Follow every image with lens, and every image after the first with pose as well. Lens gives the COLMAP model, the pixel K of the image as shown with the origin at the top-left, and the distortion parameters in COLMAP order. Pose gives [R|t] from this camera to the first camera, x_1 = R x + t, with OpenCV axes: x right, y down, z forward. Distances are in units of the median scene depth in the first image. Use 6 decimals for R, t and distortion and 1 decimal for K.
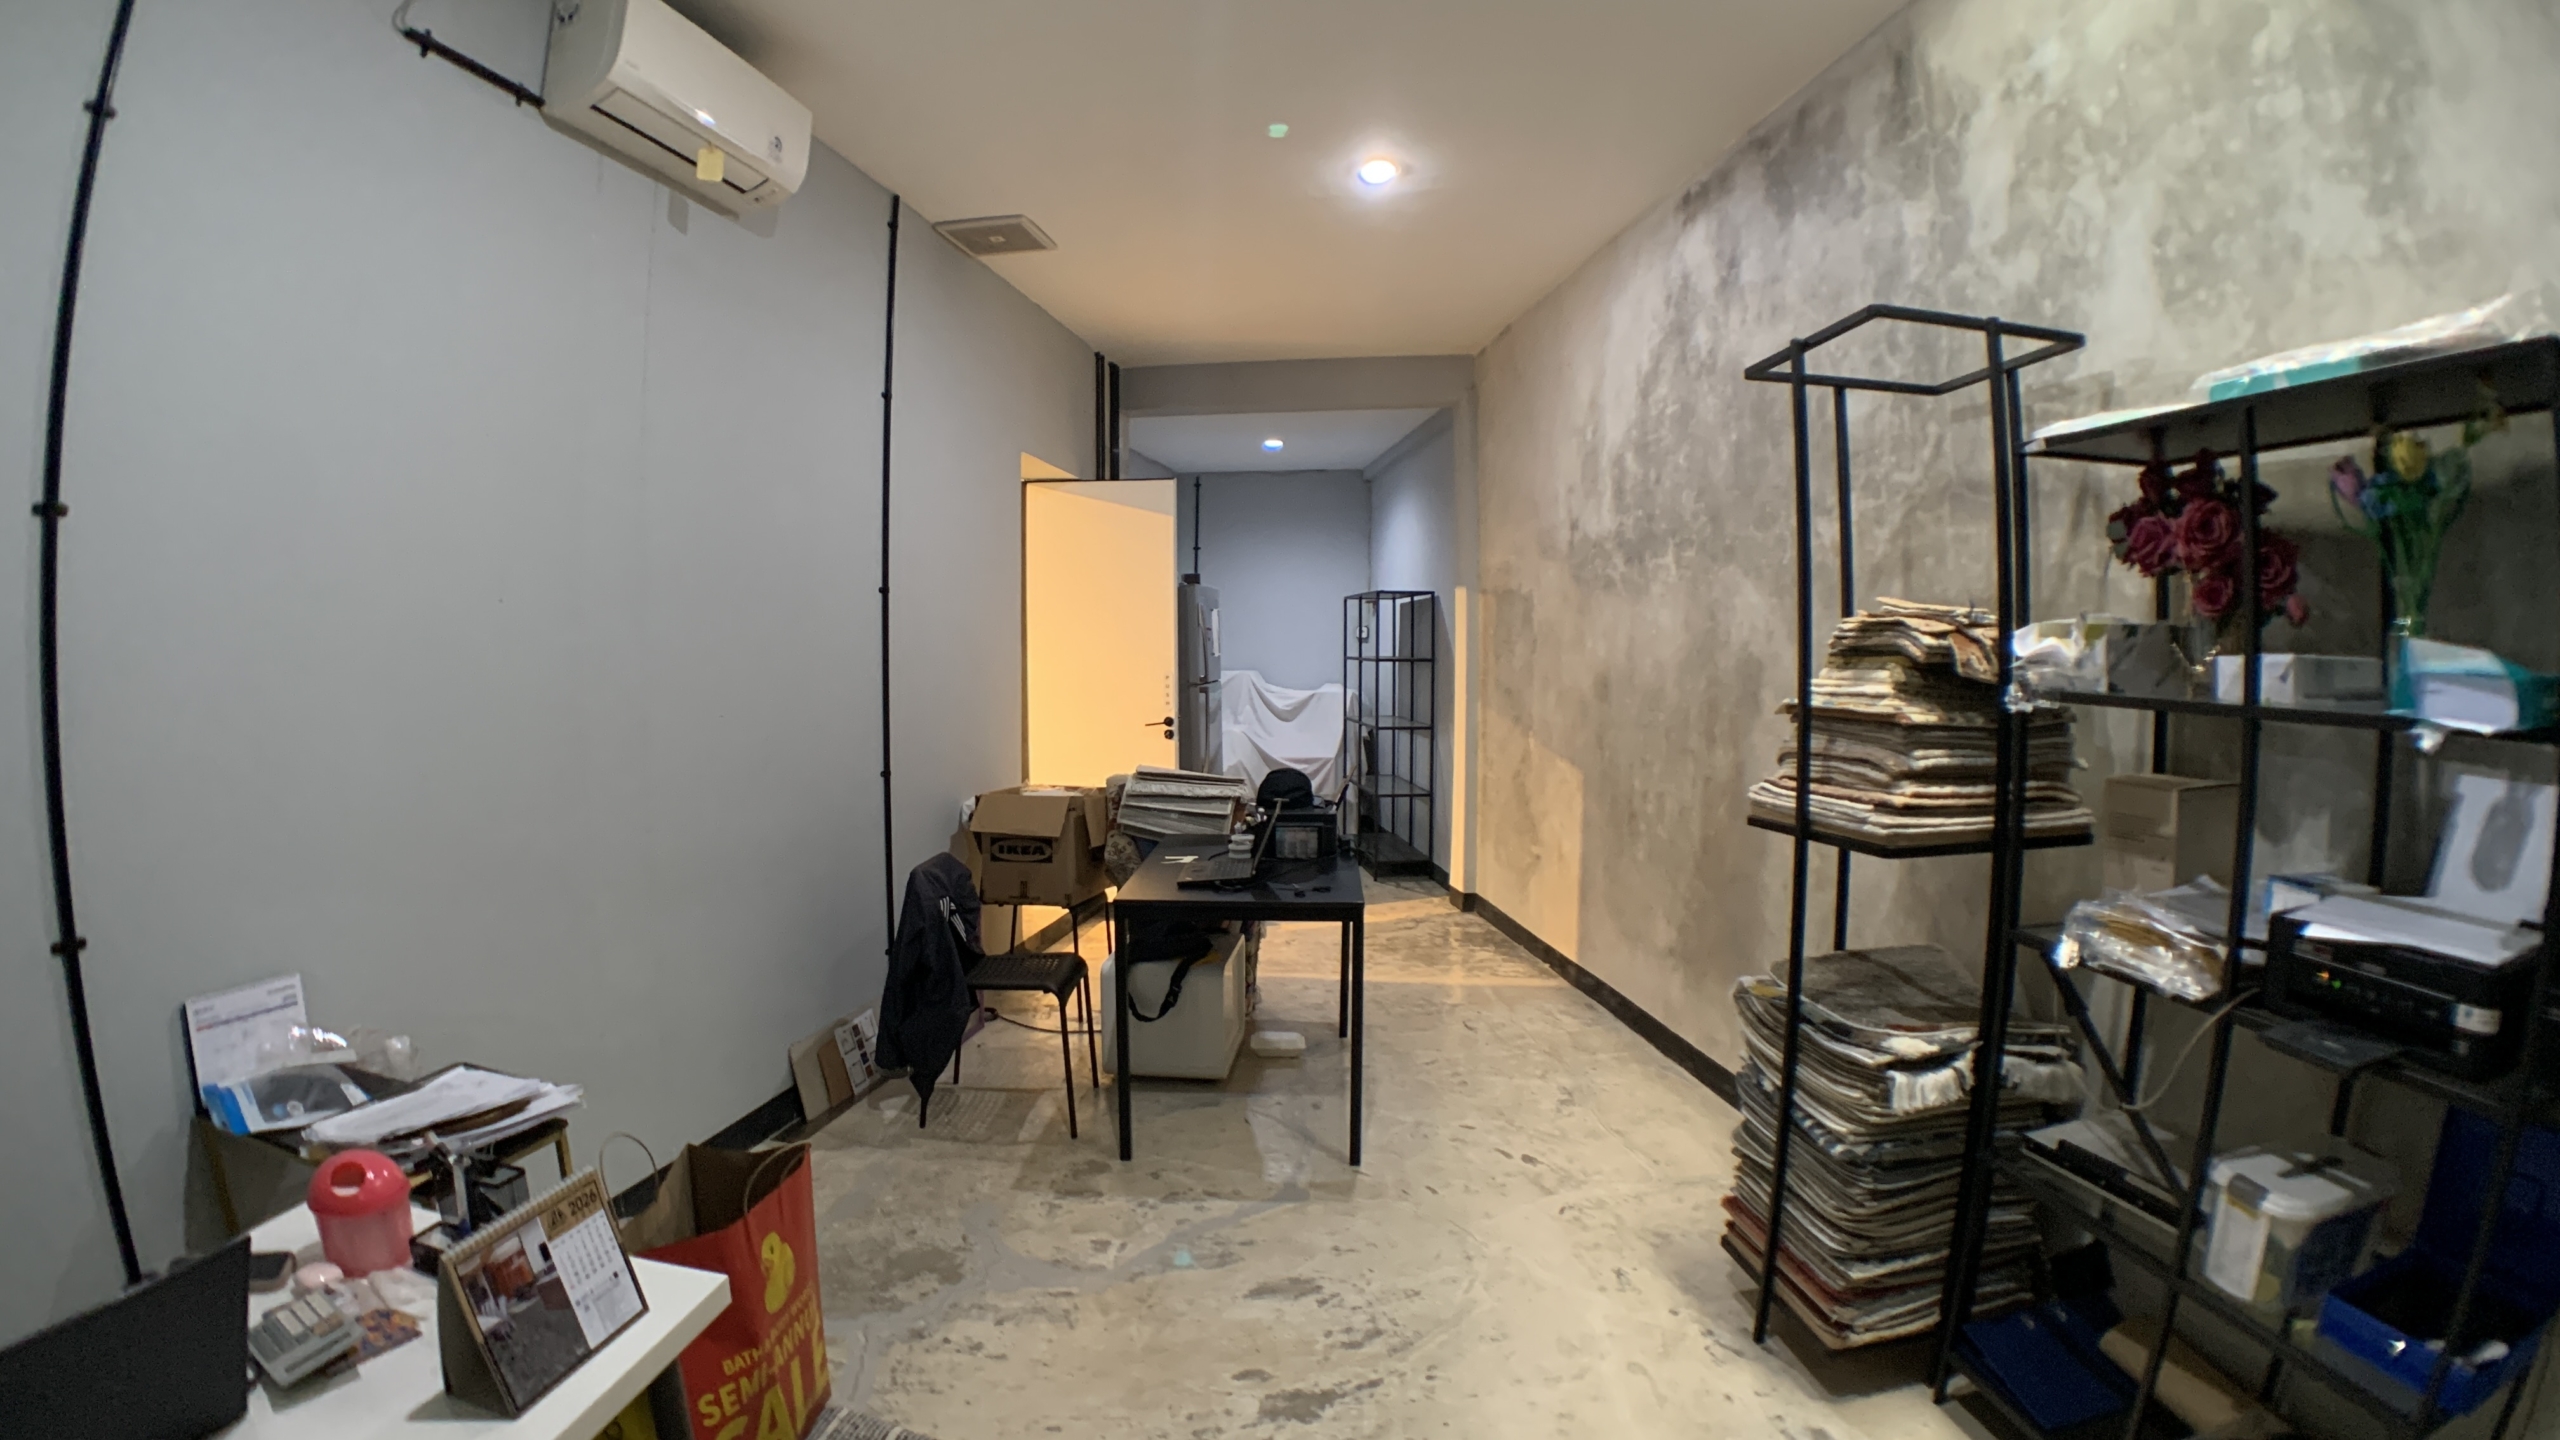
lens RADIAL K [[1160.9, 0, 1282.2], [0, 1160.9, 714.9], [0, 0, 1]] dist [-0.197471, 0.030013]
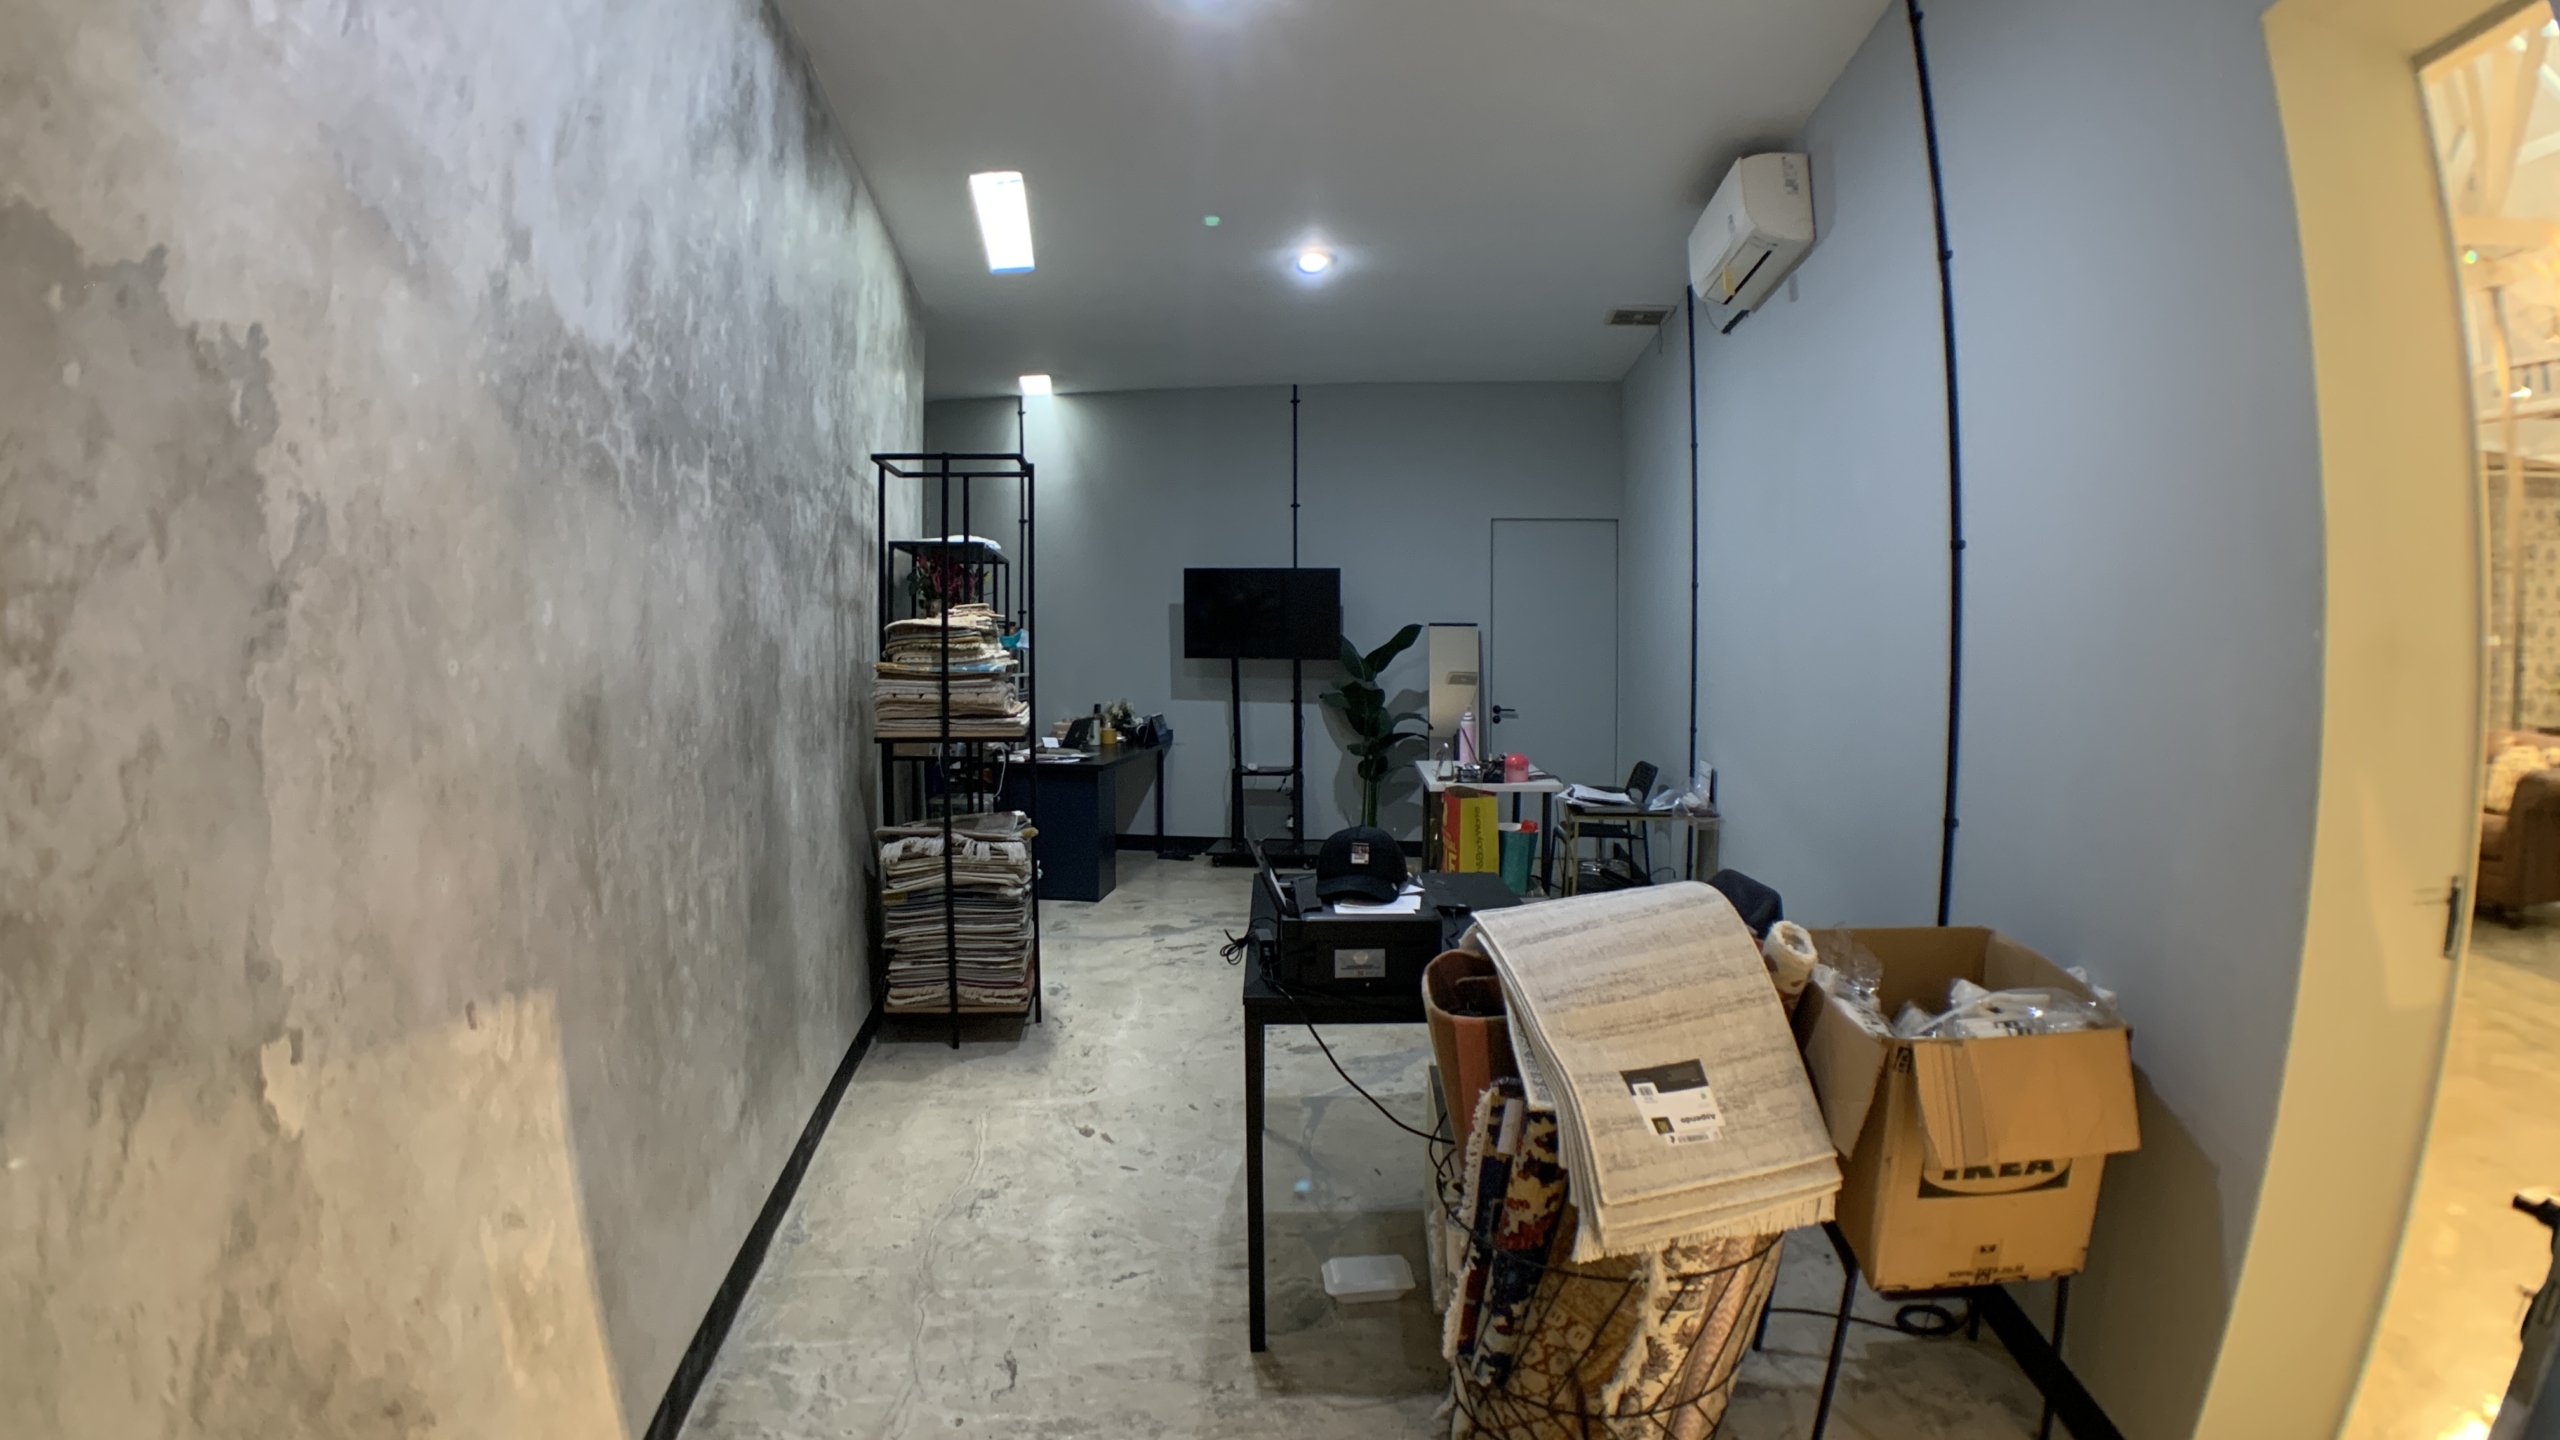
lens RADIAL K [[1160.9, 0, 1282.2], [0, 1160.9, 714.9], [0, 0, 1]] dist [-0.197471, 0.030013]
pose [[-0.999260, -0.009514, -0.037282, 0.065758], [-0.014074, 0.992178, 0.124036, -0.088211], [0.035810, 0.124469, -0.991577, 1.543911]]
